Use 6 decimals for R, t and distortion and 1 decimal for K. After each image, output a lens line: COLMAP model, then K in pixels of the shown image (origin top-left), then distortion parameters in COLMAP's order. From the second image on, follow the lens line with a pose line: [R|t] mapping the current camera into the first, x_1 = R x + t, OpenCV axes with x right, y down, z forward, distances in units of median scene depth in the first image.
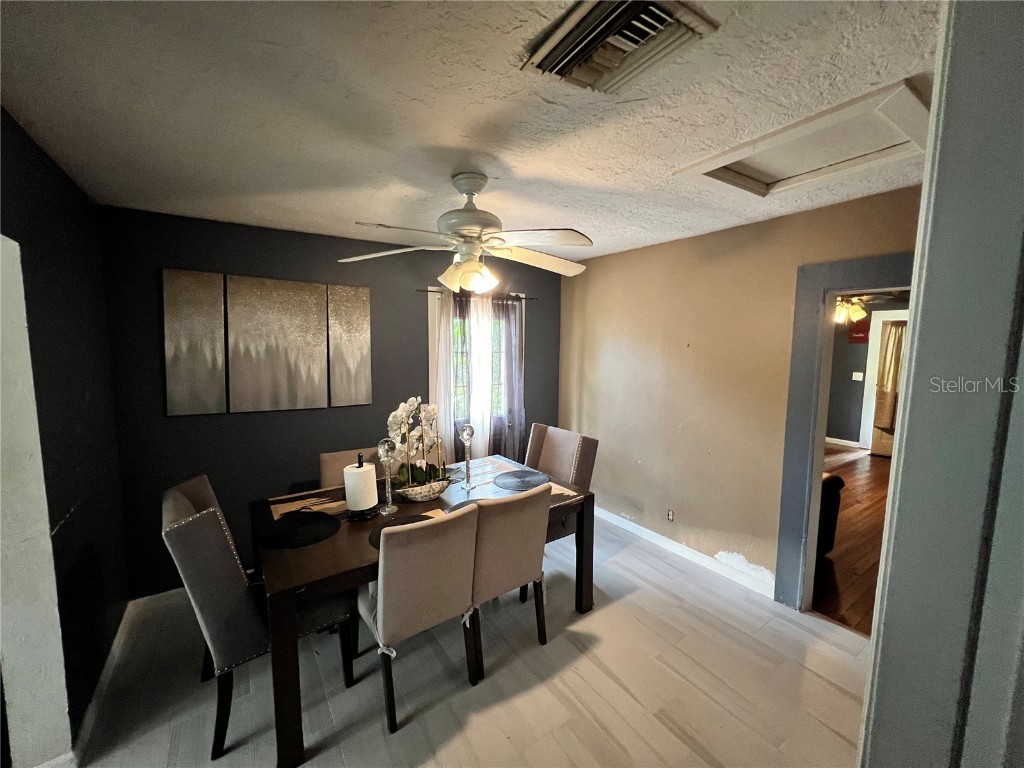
lens RADIAL K [[414.6, 0, 505.8], [0, 414.6, 379.2], [0, 0, 1]] dist [0.000738, -0.000118]
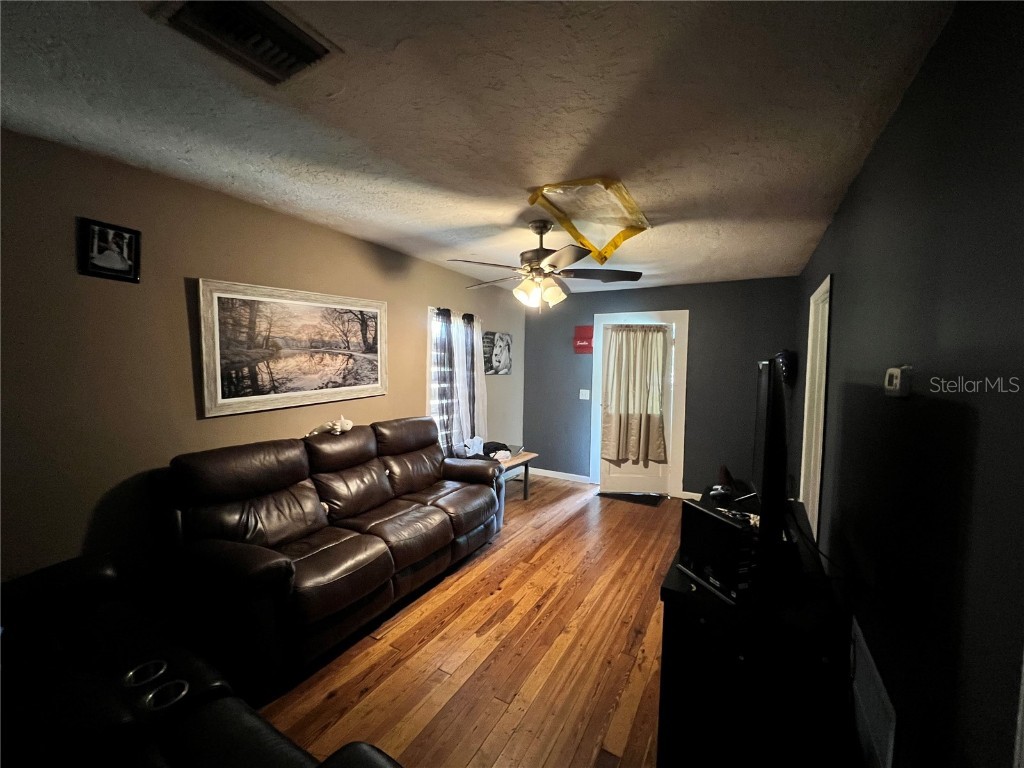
lens RADIAL K [[414.6, 0, 513.2], [0, 414.6, 387.1], [0, 0, 1]] dist [0.000738, -0.000118]
pose [[0.886383, -0.032372, 0.461819, 0.979231], [0.043180, 0.998985, -0.012850, -0.046490], [-0.460934, 0.031331, 0.886881, 0.966094]]
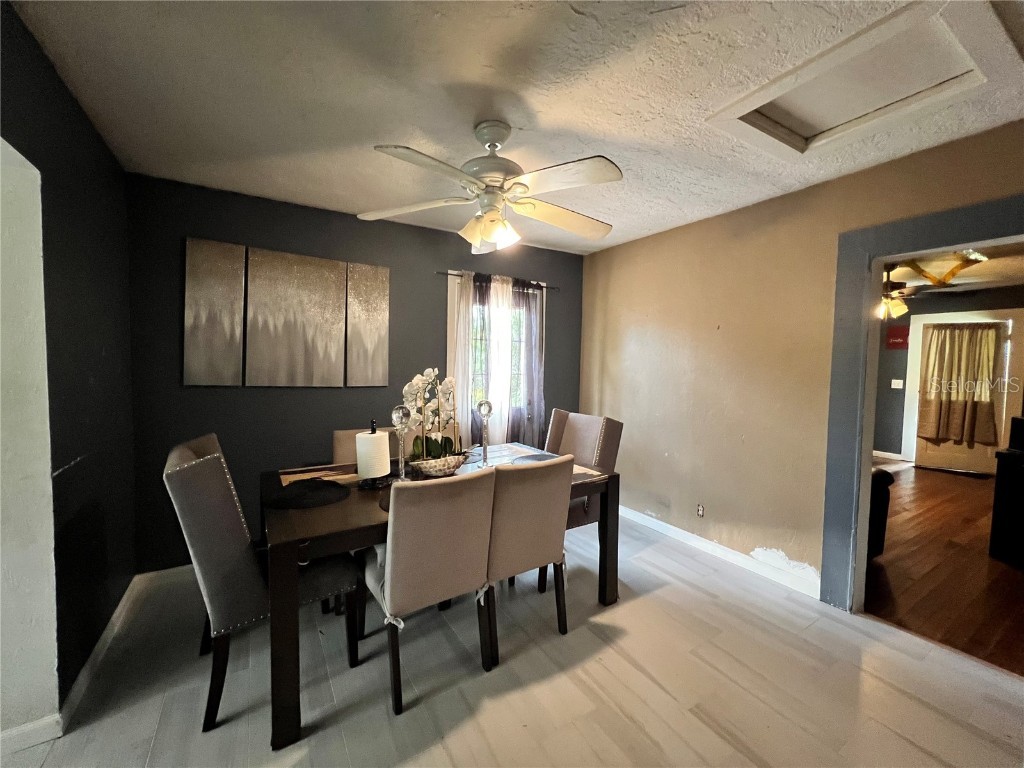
lens RADIAL K [[414.6, 0, 505.8], [0, 414.6, 377.7], [0, 0, 1]] dist [0.000738, -0.000118]
pose [[0.998934, 0.013432, -0.044170, -0.004167], [-0.015690, 0.998566, -0.051190, 0.113884], [0.043419, 0.051829, 0.997712, 0.046562]]
